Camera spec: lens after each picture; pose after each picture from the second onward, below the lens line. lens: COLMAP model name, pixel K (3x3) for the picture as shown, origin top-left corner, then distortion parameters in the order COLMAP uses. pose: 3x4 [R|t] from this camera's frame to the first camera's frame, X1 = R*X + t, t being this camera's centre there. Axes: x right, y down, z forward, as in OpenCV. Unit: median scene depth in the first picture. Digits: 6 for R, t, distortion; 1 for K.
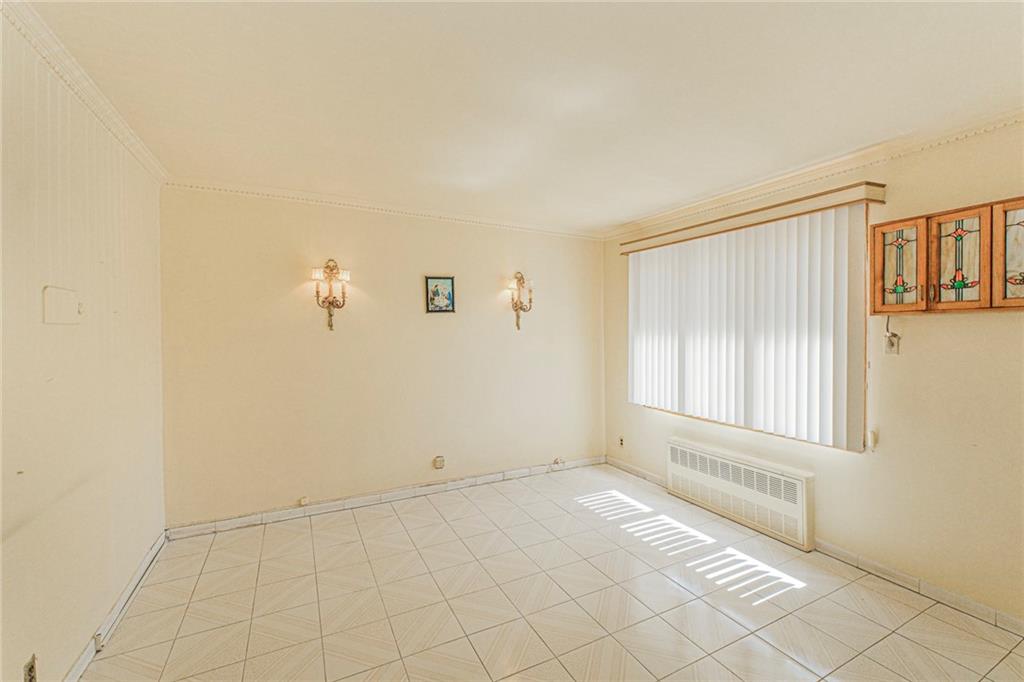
lens RADIAL K [[429.6, 0, 513.0], [0, 429.6, 336.5], [0, 0, 1]] dist [-0.001125, 0.000076]
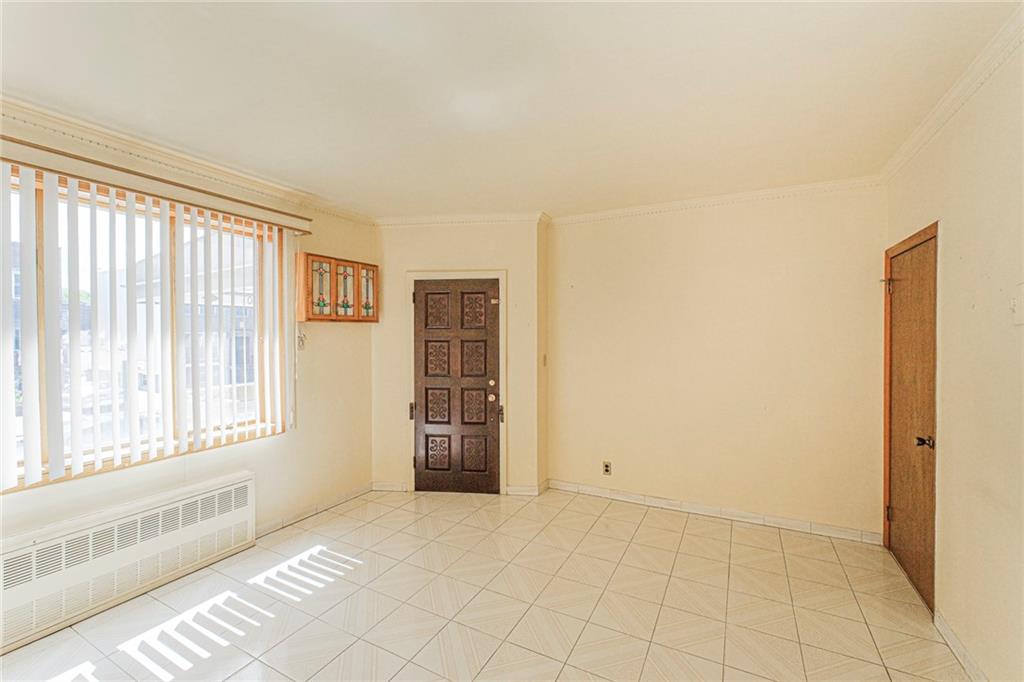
lens RADIAL K [[429.6, 0, 510.3], [0, 429.6, 340.6], [0, 0, 1]] dist [-0.001125, 0.000076]
pose [[-0.565631, -0.005815, 0.824638, -0.588305], [0.016392, 0.999698, 0.018293, -0.003503], [-0.824495, 0.023865, -0.565365, 1.199750]]
